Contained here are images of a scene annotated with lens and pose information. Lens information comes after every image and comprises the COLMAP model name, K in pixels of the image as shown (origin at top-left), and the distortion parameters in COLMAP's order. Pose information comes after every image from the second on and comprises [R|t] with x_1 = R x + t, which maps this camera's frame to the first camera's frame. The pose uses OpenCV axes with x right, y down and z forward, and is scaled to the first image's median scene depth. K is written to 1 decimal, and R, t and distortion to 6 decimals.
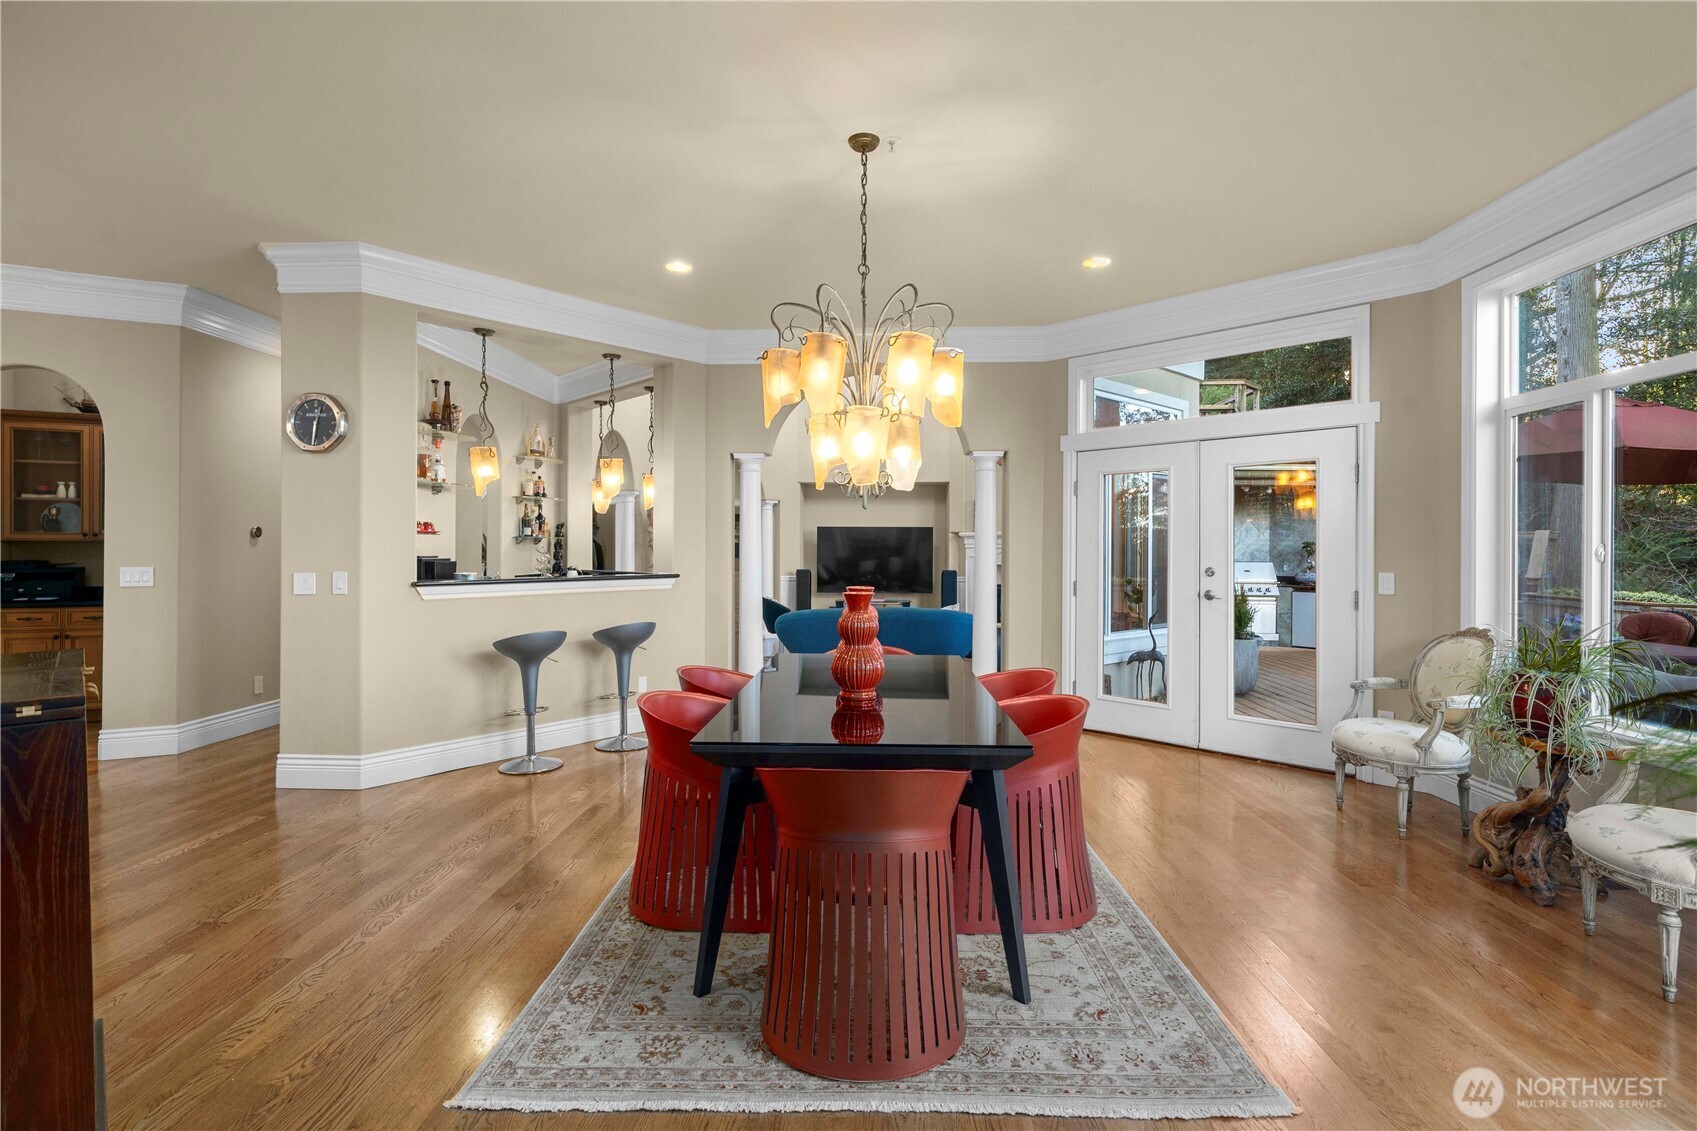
lens RADIAL K [[784.1, 0, 833.8], [0, 784.1, 556.4], [0, 0, 1]] dist [-0.004280, 0.000449]
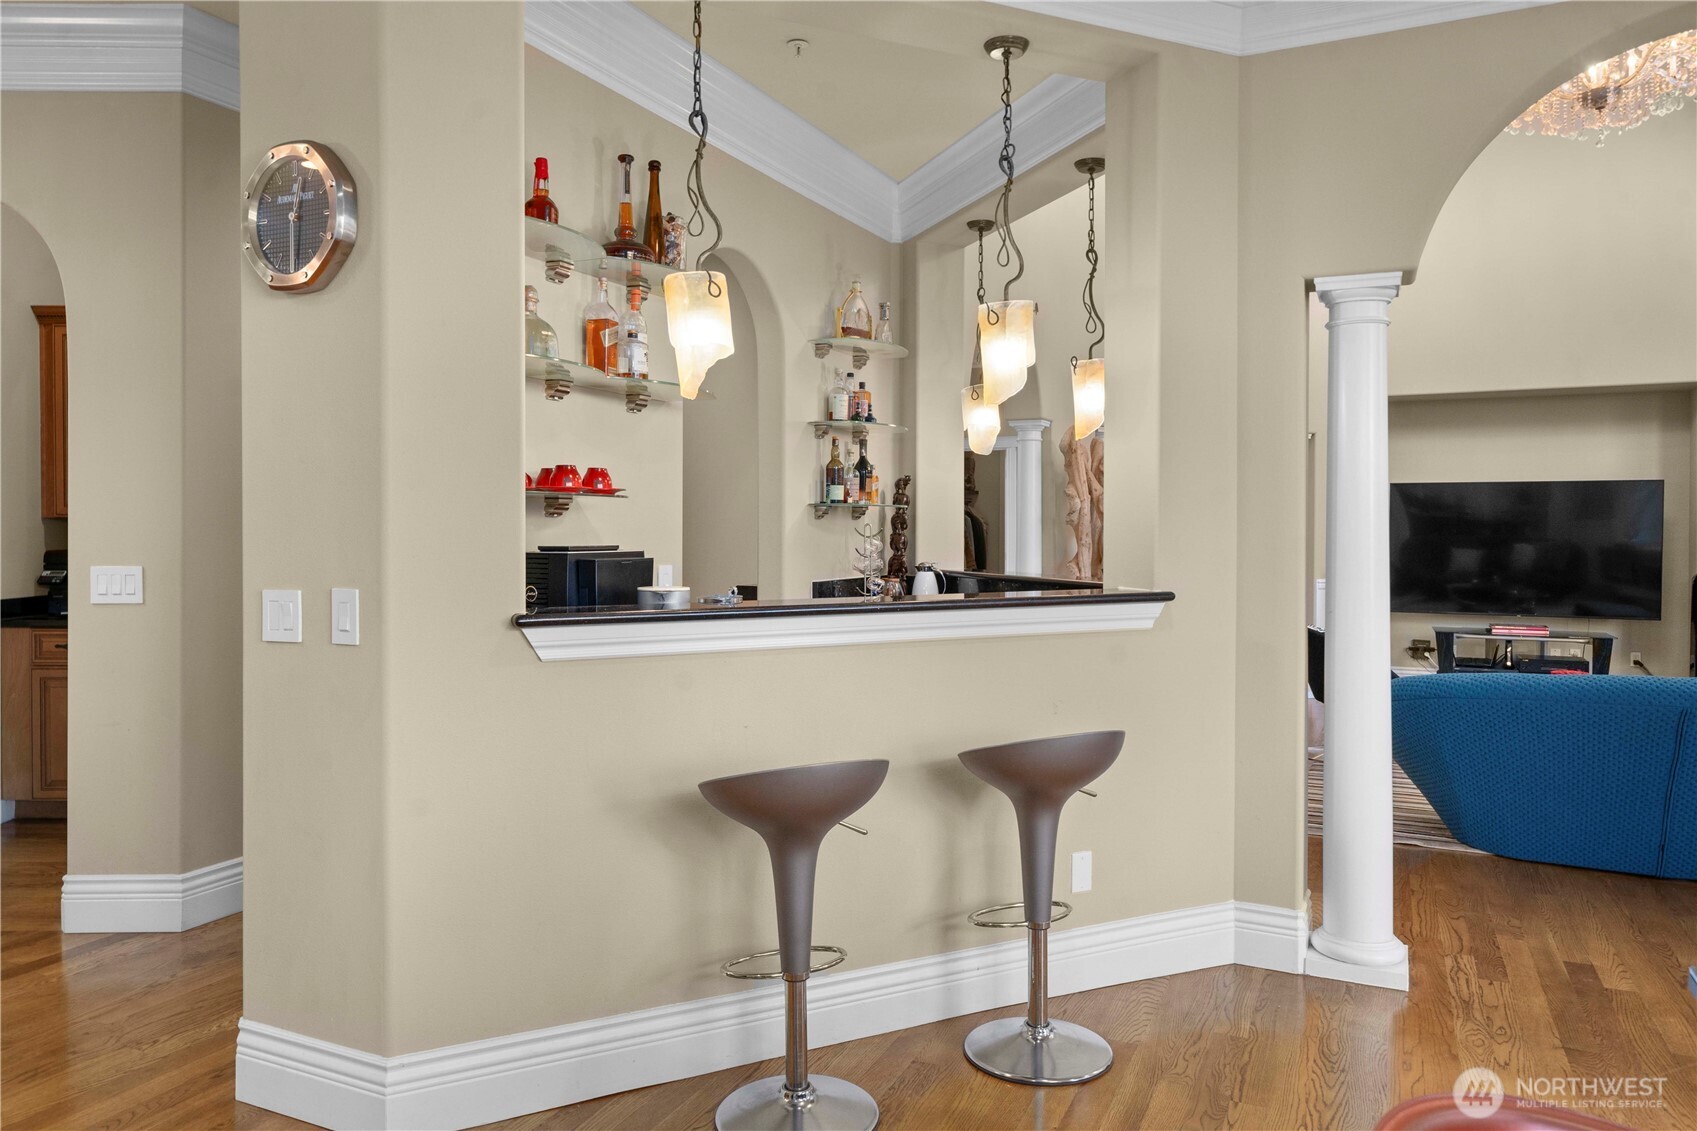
lens RADIAL K [[1163.1, 0, 841.2], [0, 1163.1, 554.7], [0, 0, 1]] dist [-0.047042, 0.000345]
pose [[0.917897, 0.006594, -0.396765, -0.126374], [-0.001047, 0.999899, 0.014196, -0.004564], [0.396818, -0.012616, 0.917811, 0.424708]]
